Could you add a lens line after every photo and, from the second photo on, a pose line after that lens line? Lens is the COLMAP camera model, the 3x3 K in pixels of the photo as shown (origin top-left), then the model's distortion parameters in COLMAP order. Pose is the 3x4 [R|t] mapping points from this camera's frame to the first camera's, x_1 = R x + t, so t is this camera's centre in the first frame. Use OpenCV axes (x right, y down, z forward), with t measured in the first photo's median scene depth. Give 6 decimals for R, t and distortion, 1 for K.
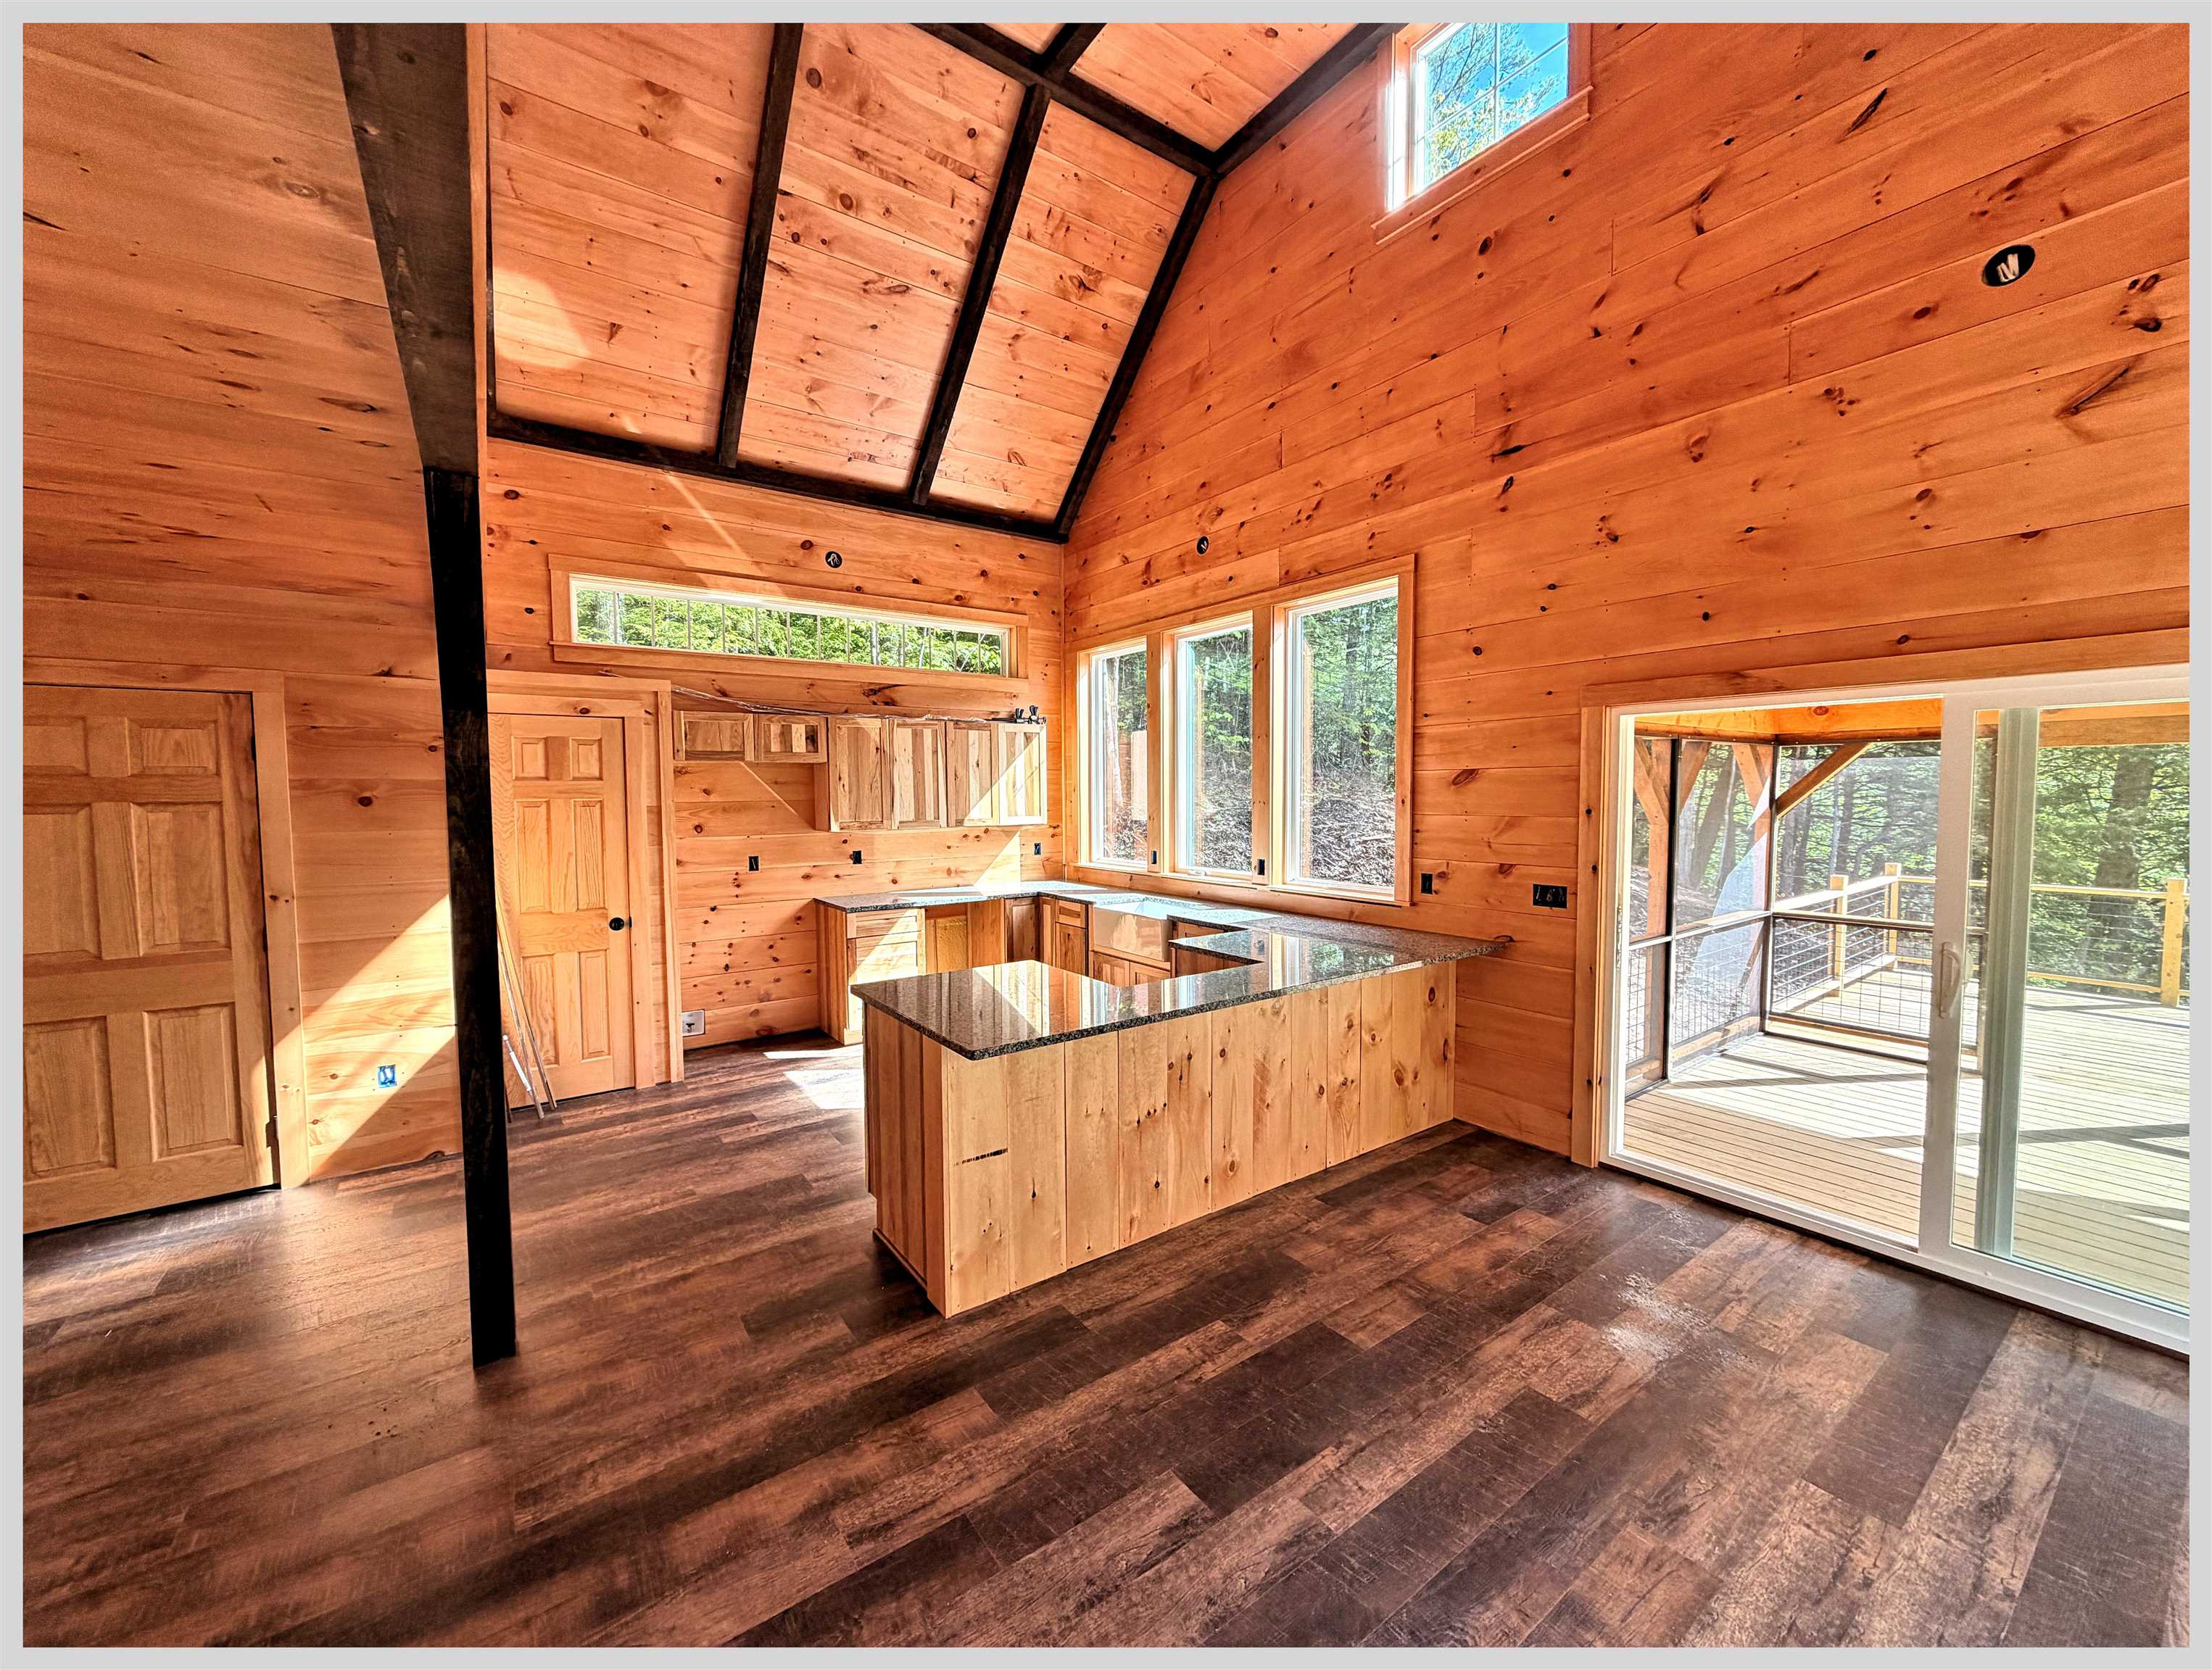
lens RADIAL K [[866.8, 0, 1106.0], [0, 866.8, 835.0], [0, 0, 1]] dist [0.000895, 0.000214]
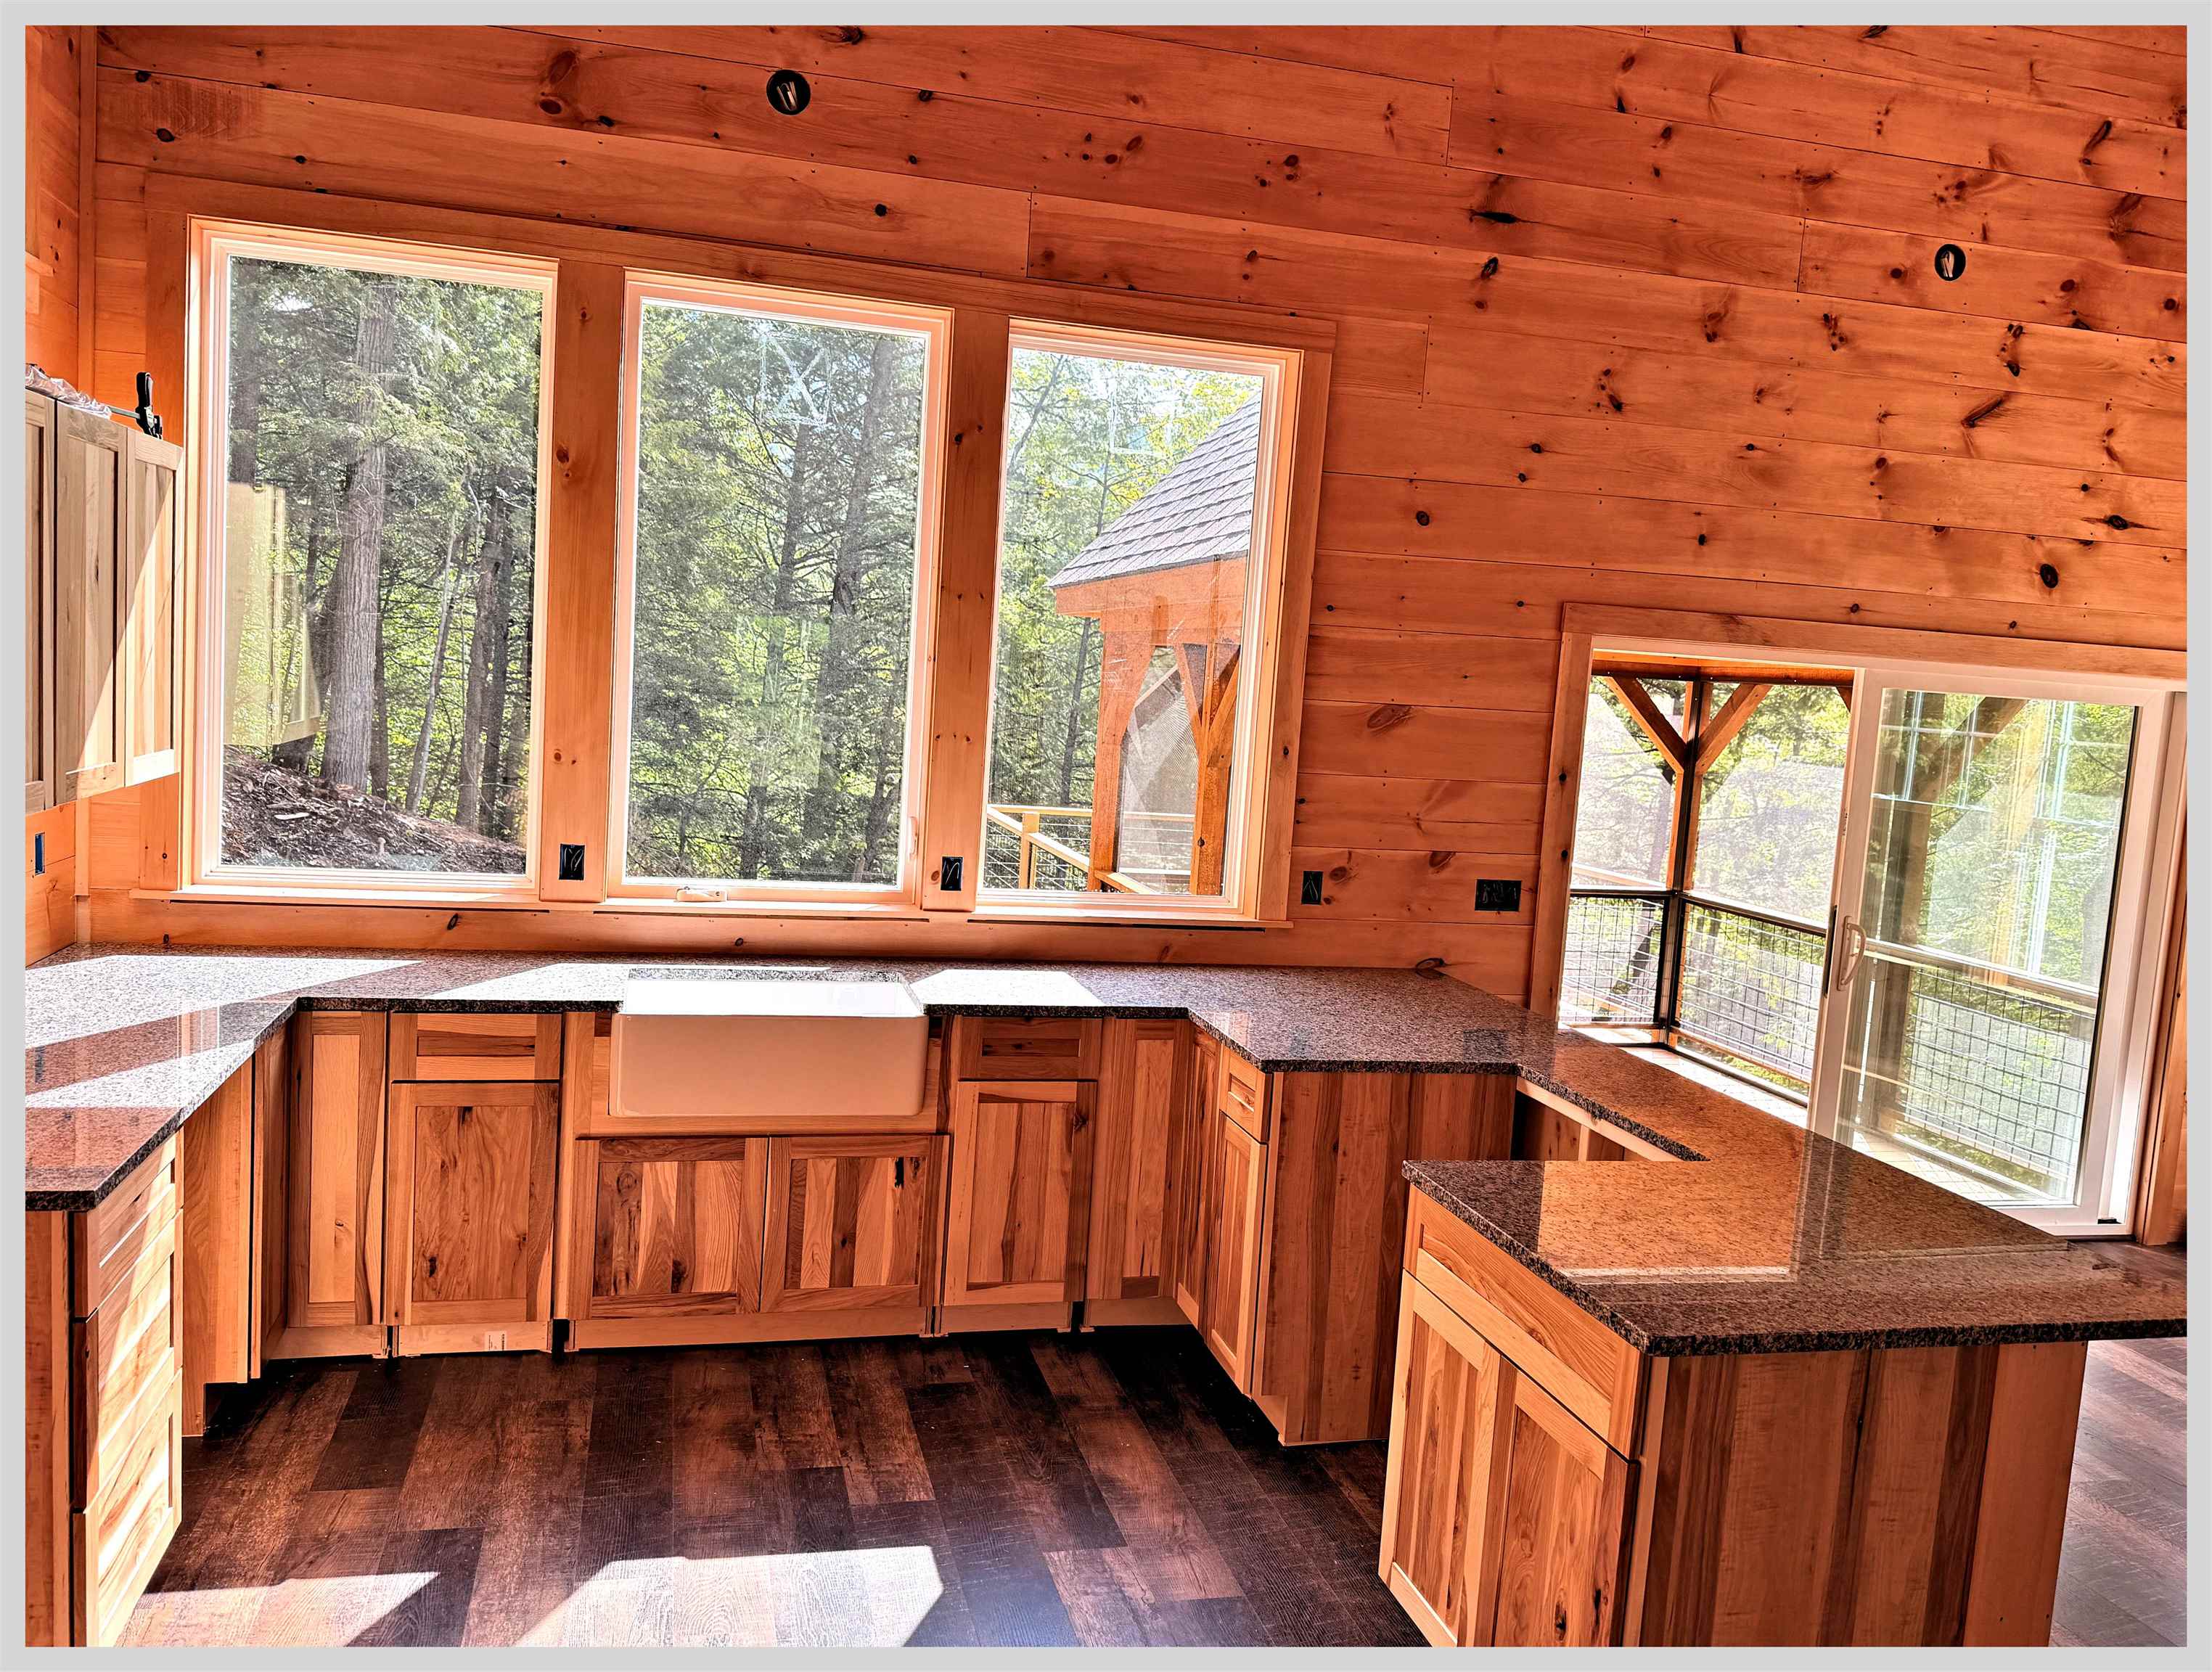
lens RADIAL K [[1638.7, 0, 1092.2], [0, 1638.7, 840.0], [0, 0, 1]] dist [0.134012, -0.191399]
pose [[0.364714, -0.059270, 0.929231, -0.807507], [-0.019104, 0.997286, 0.071108, -0.059917], [-0.930924, -0.043686, 0.362592, 0.786830]]
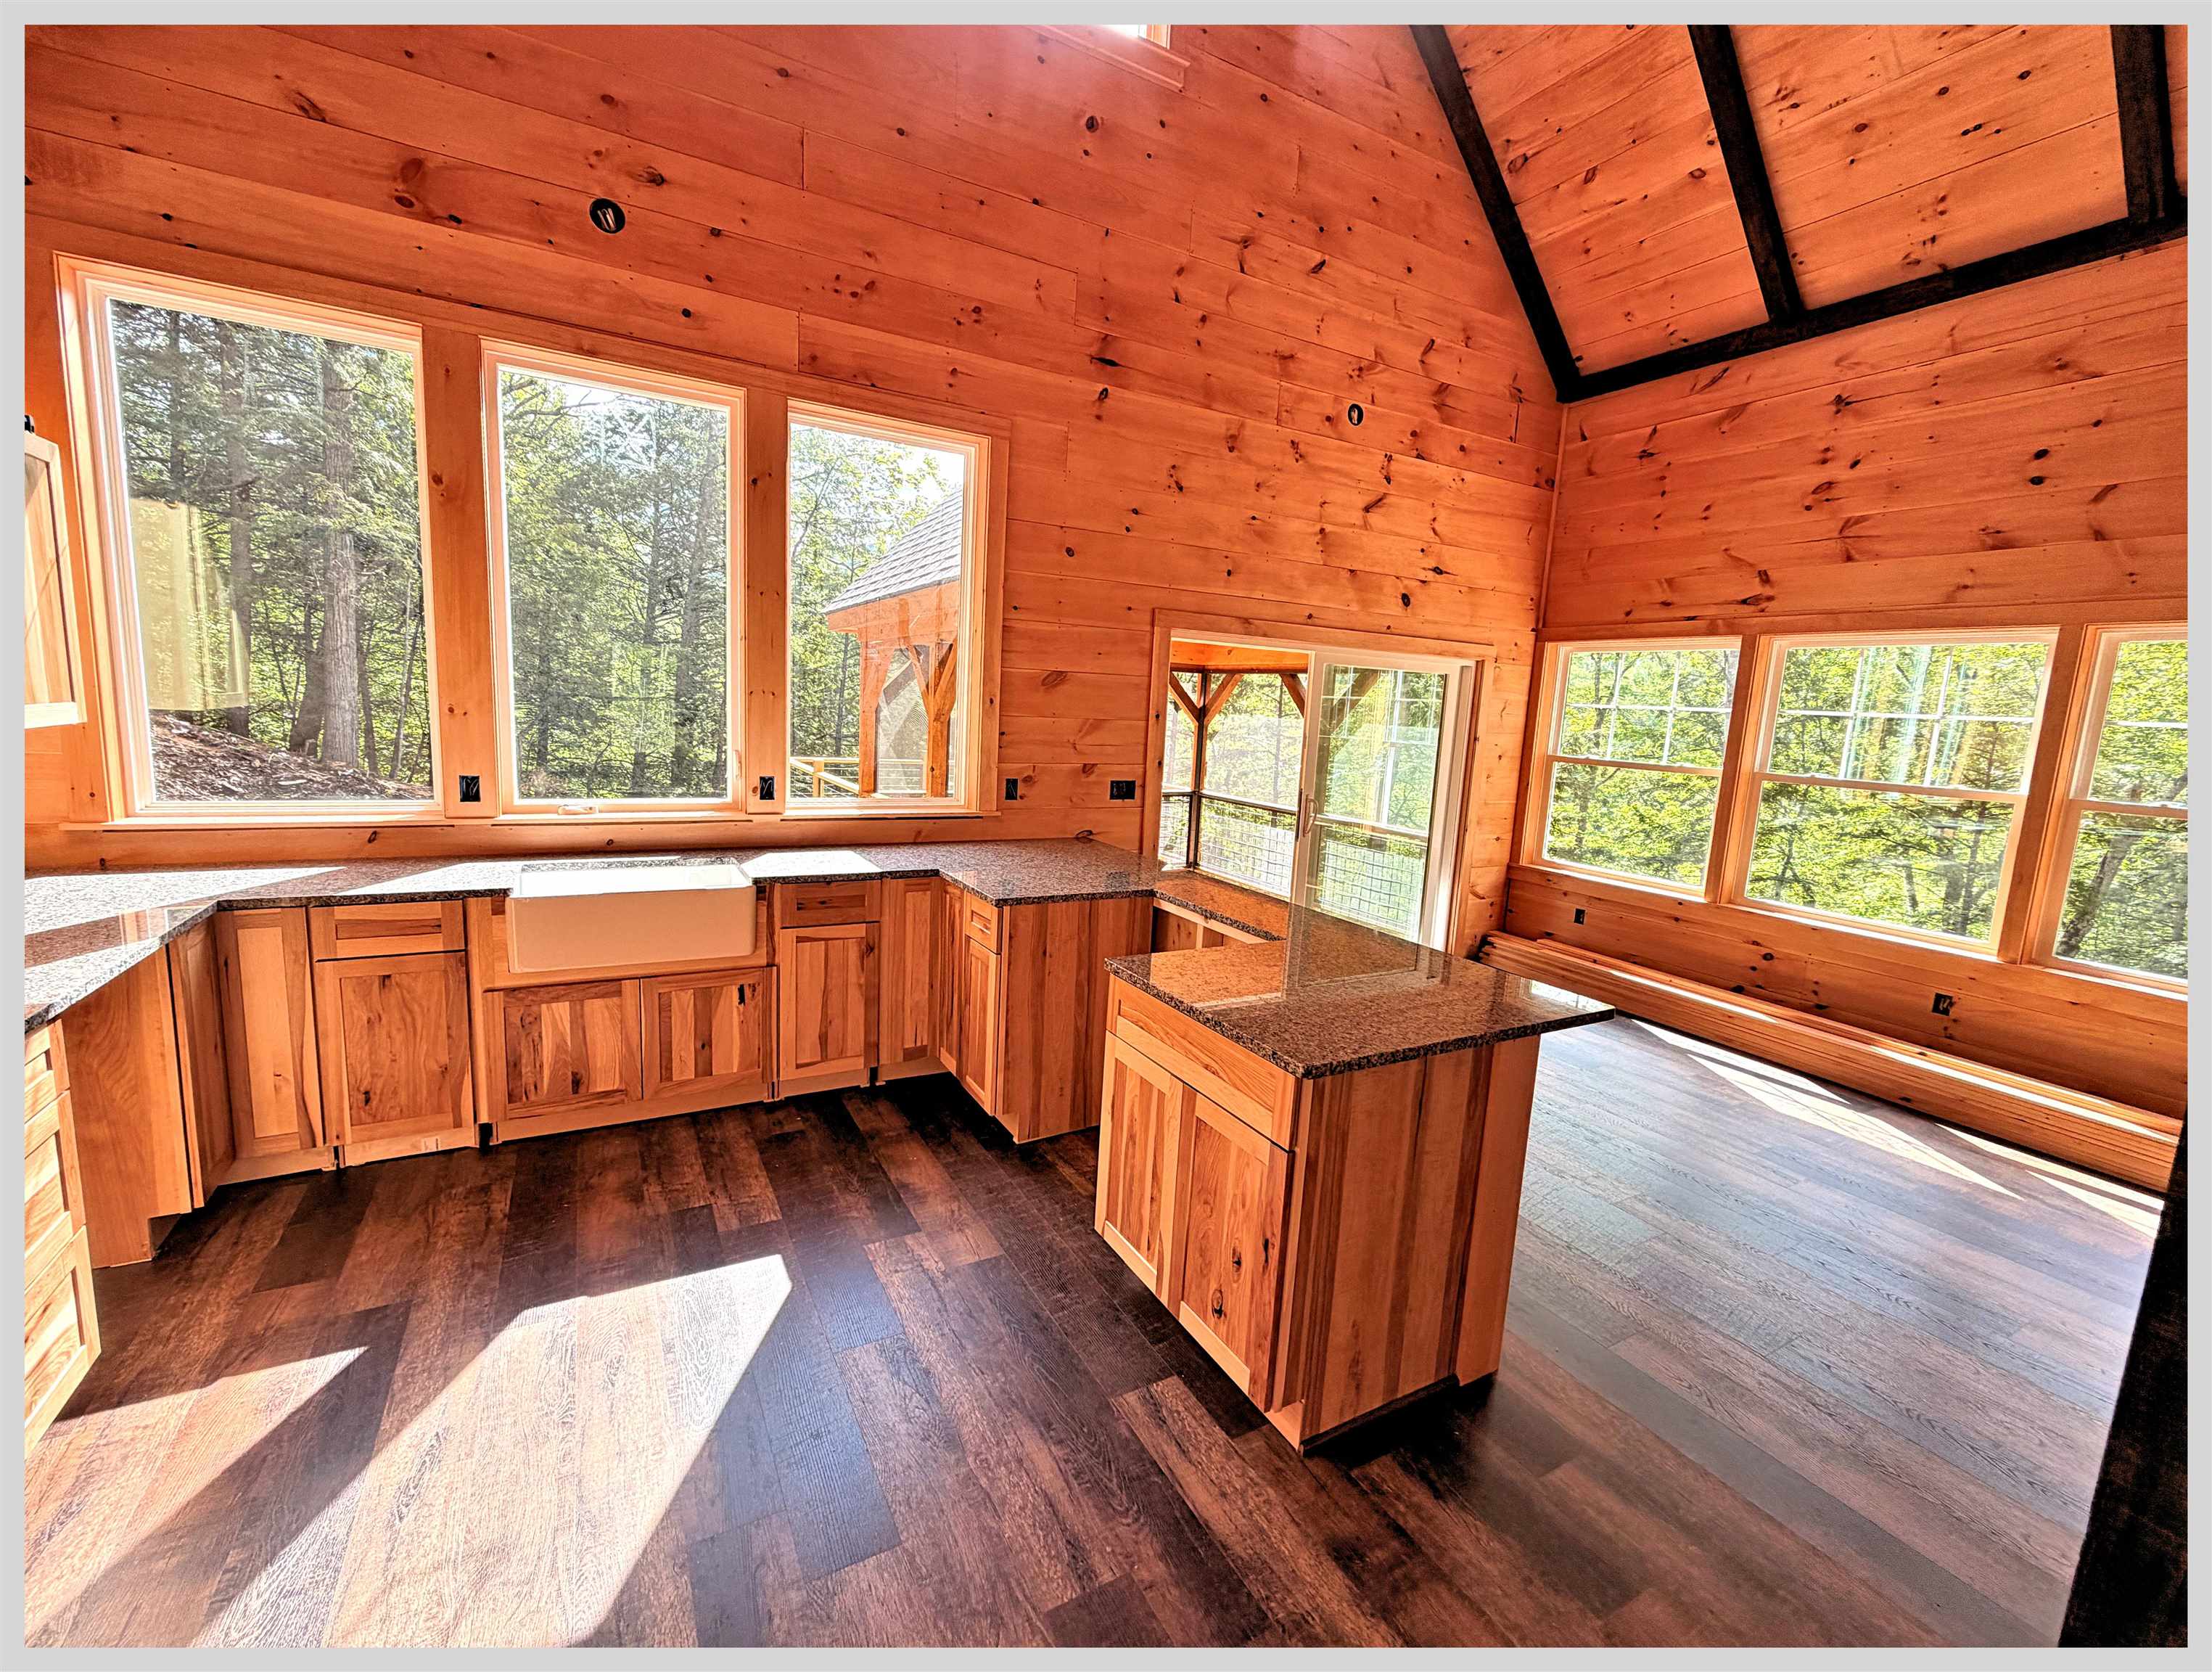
lens RADIAL K [[928.7, 0, 1101.6], [0, 928.7, 835.5], [0, 0, 1]] dist [0.000542, 0.000315]
pose [[0.112271, -0.128793, 0.985296, -0.674078], [-0.000036, 0.991564, 0.129616, -0.027312], [-0.993678, -0.014588, 0.111319, 0.851147]]
